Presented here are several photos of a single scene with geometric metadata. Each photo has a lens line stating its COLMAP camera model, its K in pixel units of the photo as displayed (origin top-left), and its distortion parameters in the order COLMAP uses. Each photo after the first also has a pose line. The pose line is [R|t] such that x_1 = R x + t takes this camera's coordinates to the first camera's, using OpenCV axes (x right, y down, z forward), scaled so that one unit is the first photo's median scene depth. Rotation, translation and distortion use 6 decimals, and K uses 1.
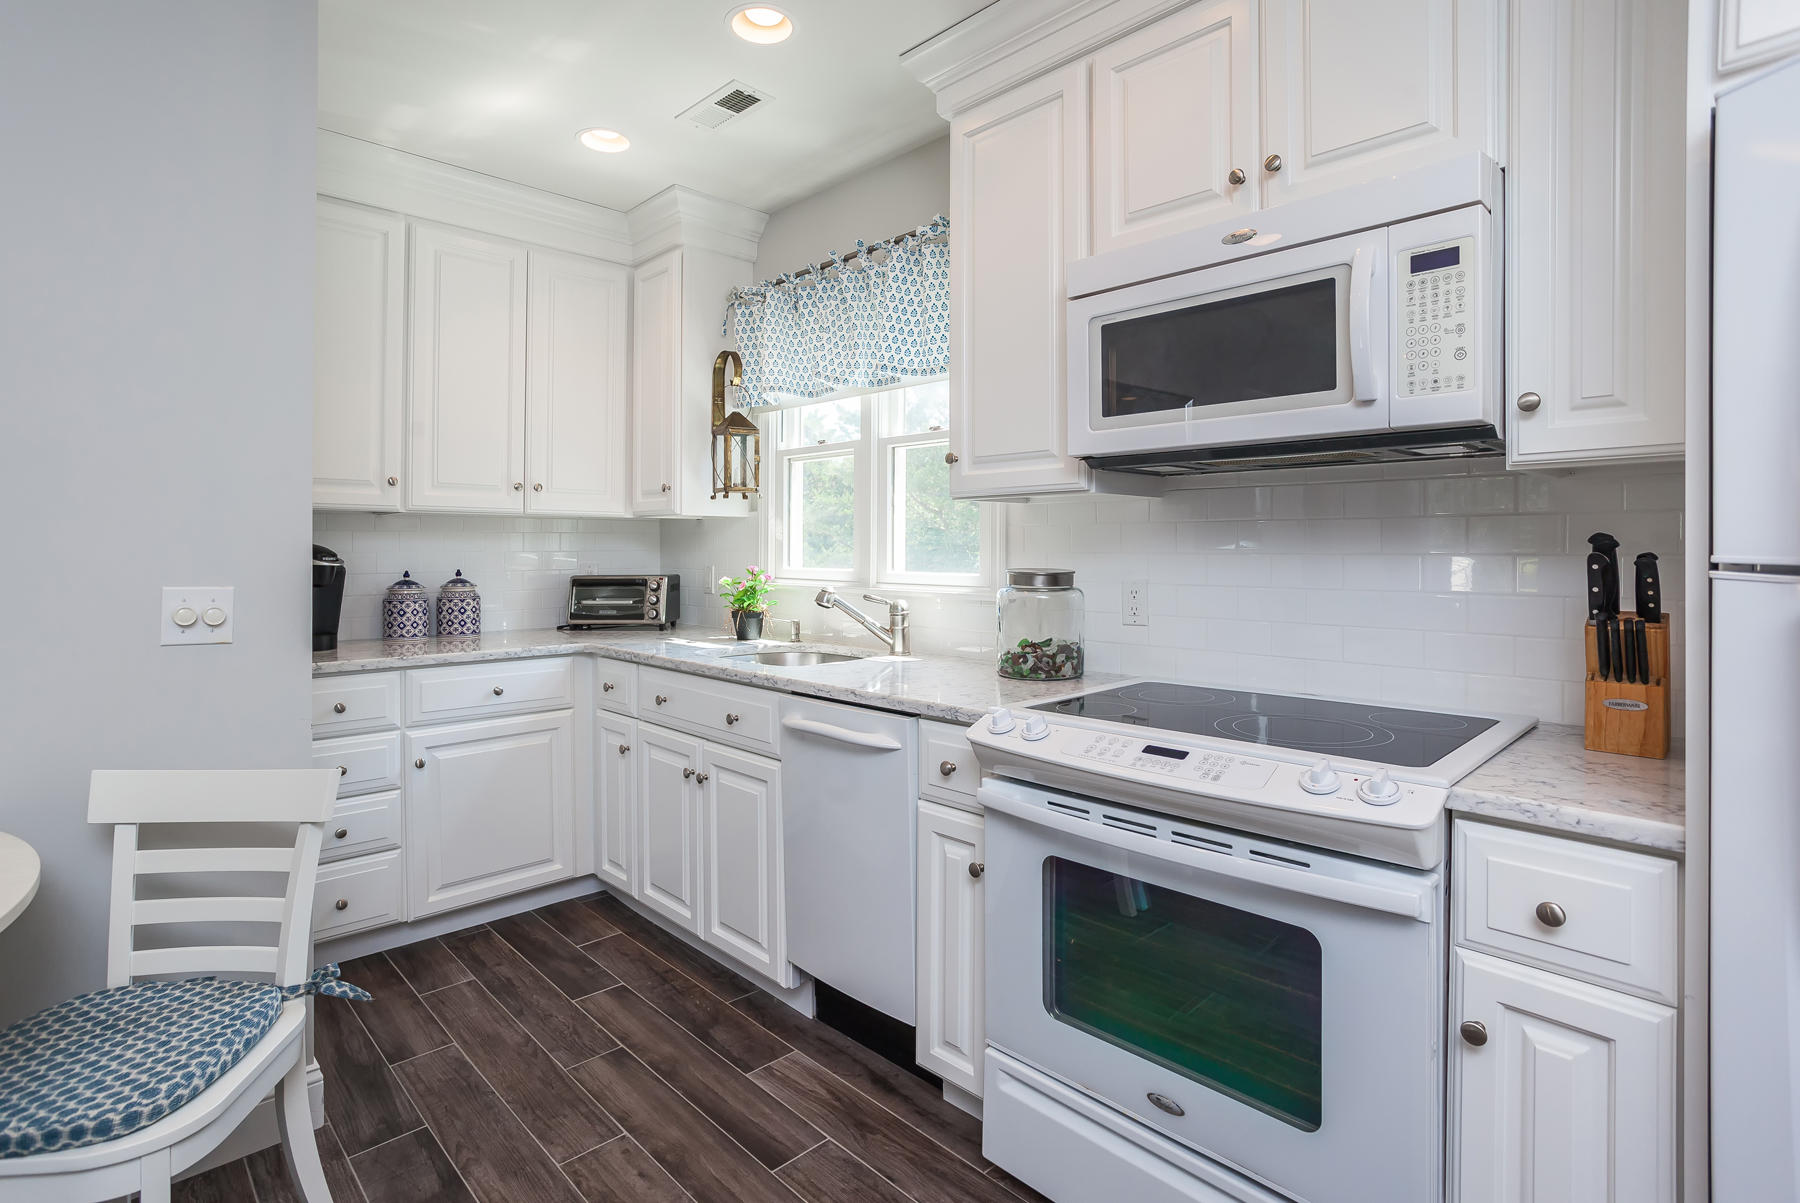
lens RADIAL K [[872.4, 0, 897.3], [0, 872.4, 551.0], [0, 0, 1]] dist [0.002900, 0.001426]
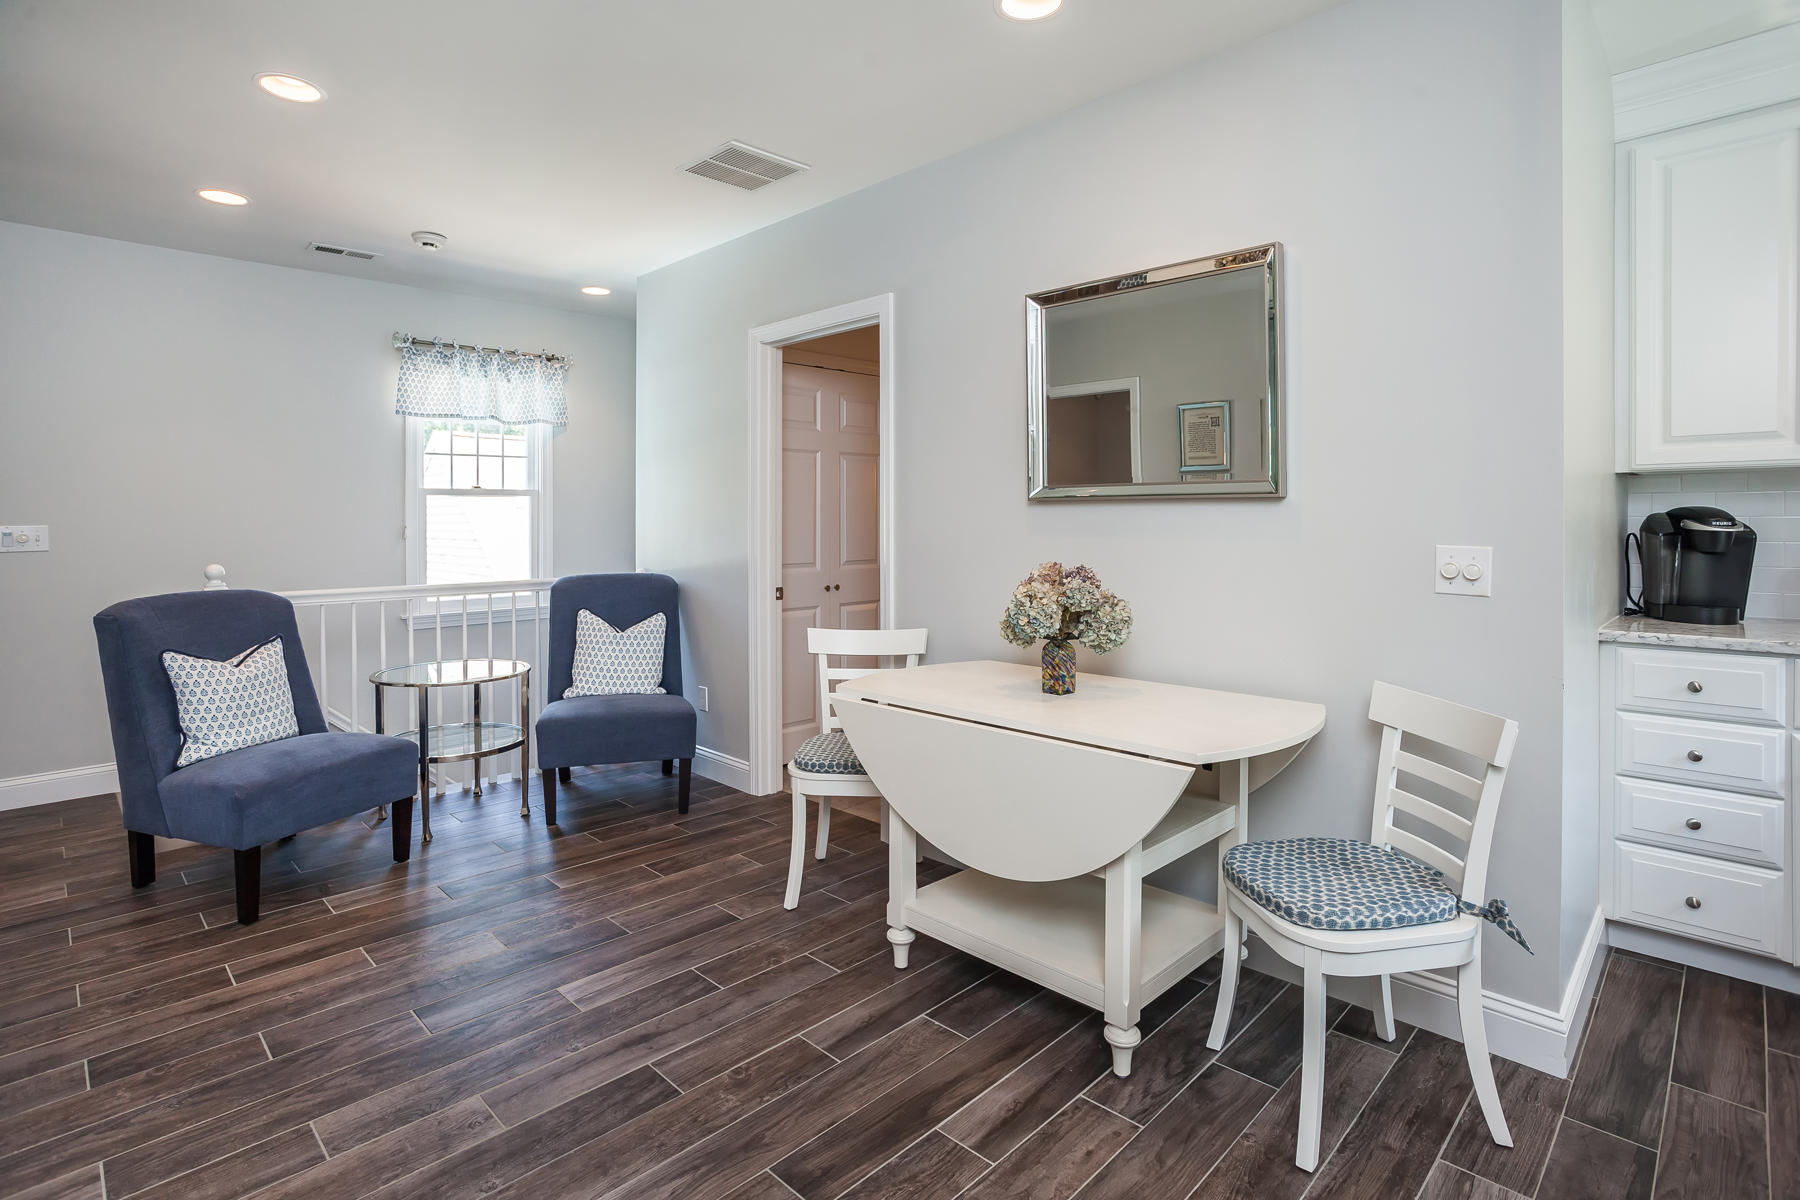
lens RADIAL K [[893.9, 0, 897.5], [0, 893.9, 532.3], [0, 0, 1]] dist [-0.002607, -0.000779]
pose [[0.020916, 0.003317, -0.999776, 0.442714], [0.009769, 0.999946, 0.003522, 0.012336], [0.999734, -0.009841, 0.020883, 0.255977]]
